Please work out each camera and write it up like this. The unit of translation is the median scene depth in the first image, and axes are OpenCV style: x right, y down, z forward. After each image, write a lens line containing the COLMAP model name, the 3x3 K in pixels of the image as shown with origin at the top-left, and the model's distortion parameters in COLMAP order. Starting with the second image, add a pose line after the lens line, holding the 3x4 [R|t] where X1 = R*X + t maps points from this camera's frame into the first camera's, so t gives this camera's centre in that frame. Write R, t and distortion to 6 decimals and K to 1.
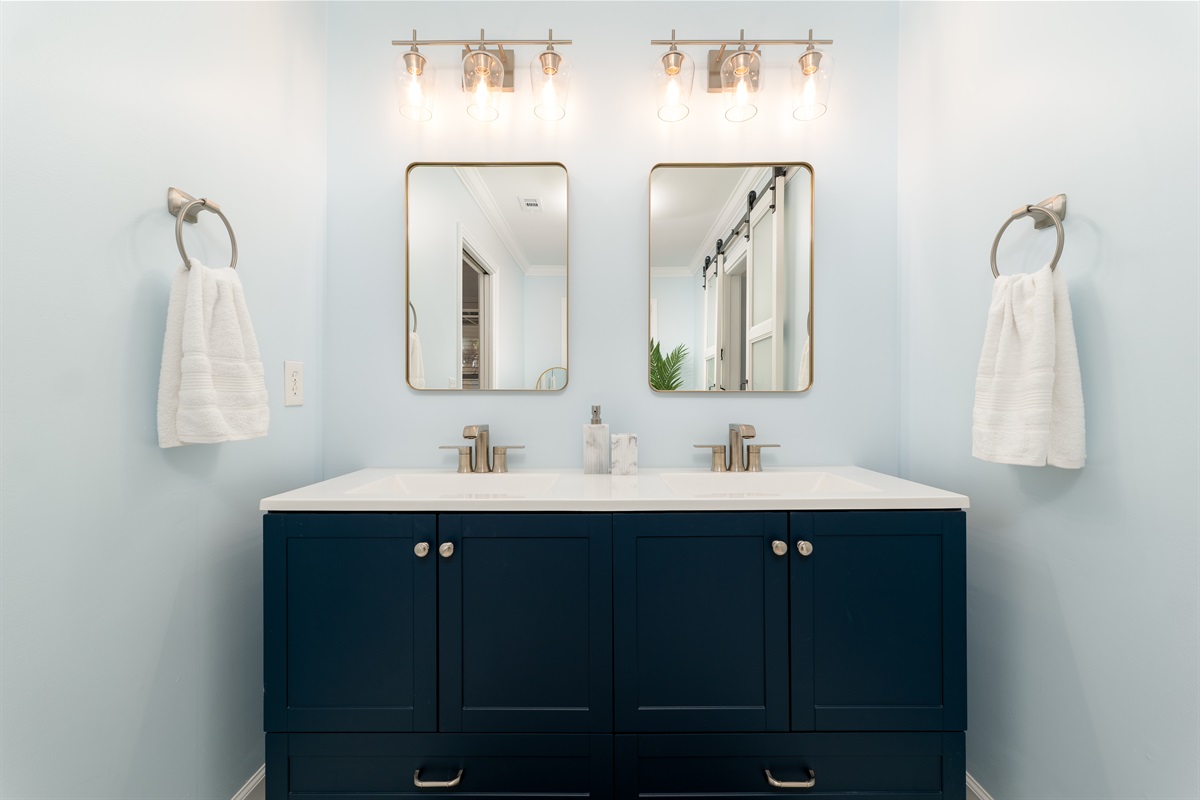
lens RADIAL K [[489.3, 0, 597.8], [0, 489.3, 402.2], [0, 0, 1]] dist [0.001447, 0.000485]
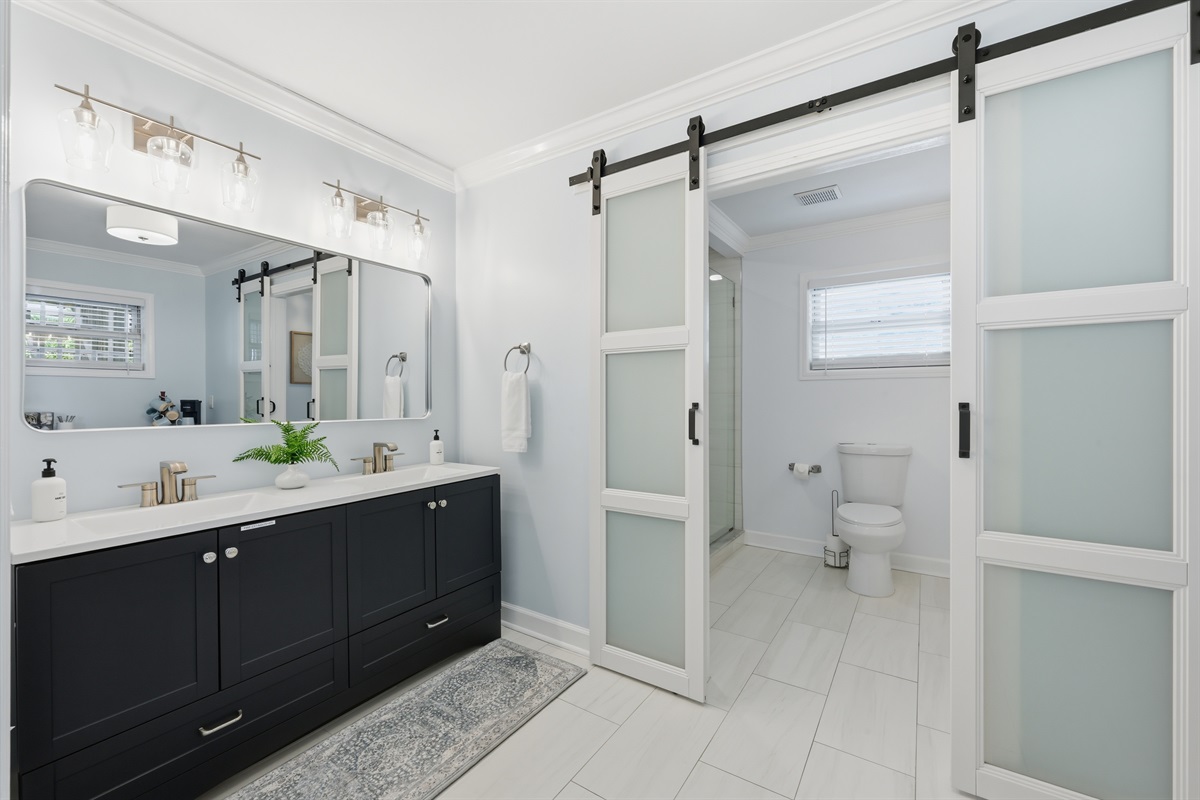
lens RADIAL K [[489.3, 0, 600.9], [0, 489.3, 396.7], [0, 0, 1]] dist [0.001447, 0.000485]
pose [[0.552356, -0.002668, 0.833604, -0.655267], [0.013357, 0.999895, -0.005649, -0.087118], [-0.833501, 0.014255, 0.552334, -0.481713]]
